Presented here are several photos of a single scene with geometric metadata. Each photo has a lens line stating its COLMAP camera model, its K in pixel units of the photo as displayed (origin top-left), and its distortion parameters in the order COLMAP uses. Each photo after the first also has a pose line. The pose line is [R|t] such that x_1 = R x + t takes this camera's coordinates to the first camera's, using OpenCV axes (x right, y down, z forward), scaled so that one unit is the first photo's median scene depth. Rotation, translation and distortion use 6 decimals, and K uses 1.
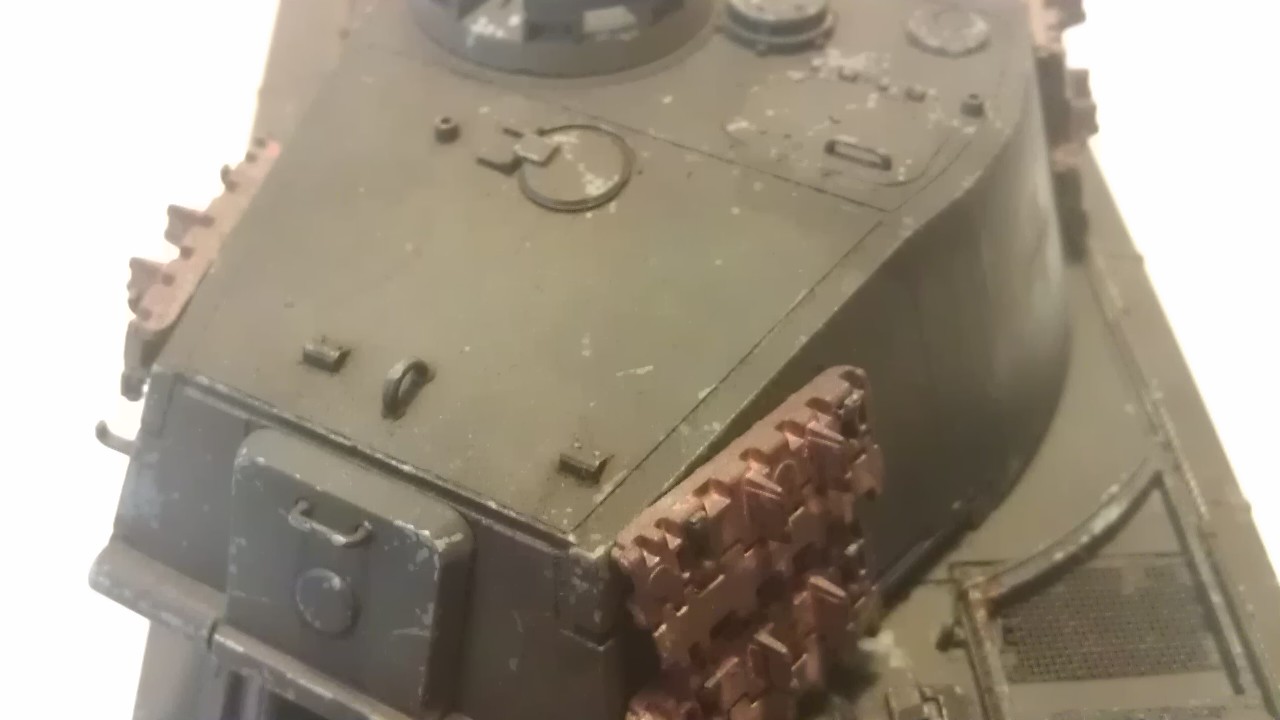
lens RADIAL K [[1381.1, 0, 640.0], [0, 1381.1, 360.0], [0, 0, 1]] dist [0.129664, -0.748587]
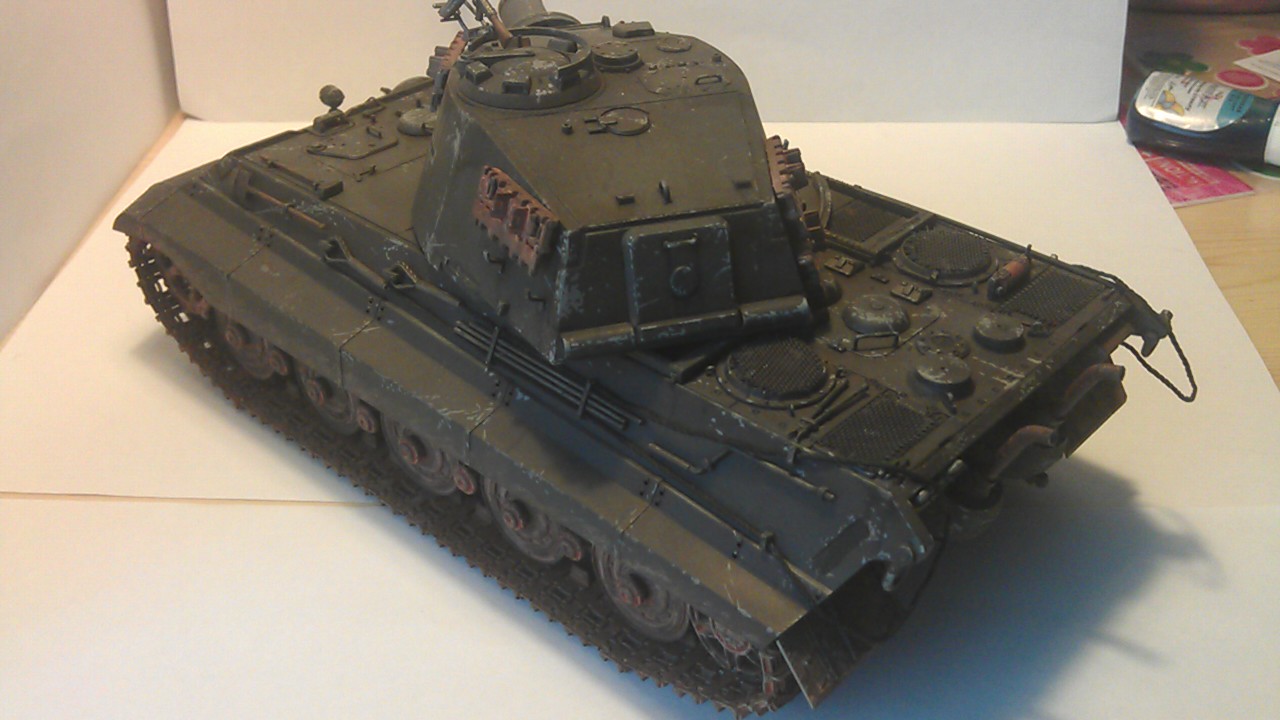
lens RADIAL K [[1381.1, 0, 640.0], [0, 1381.1, 360.0], [0, 0, 1]] dist [0.129664, -0.748587]
pose [[0.718672, -0.400907, 0.568141, -1.715691], [0.503916, 0.863290, -0.028252, 0.323224], [-0.479144, 0.306600, 0.822446, -0.909779]]
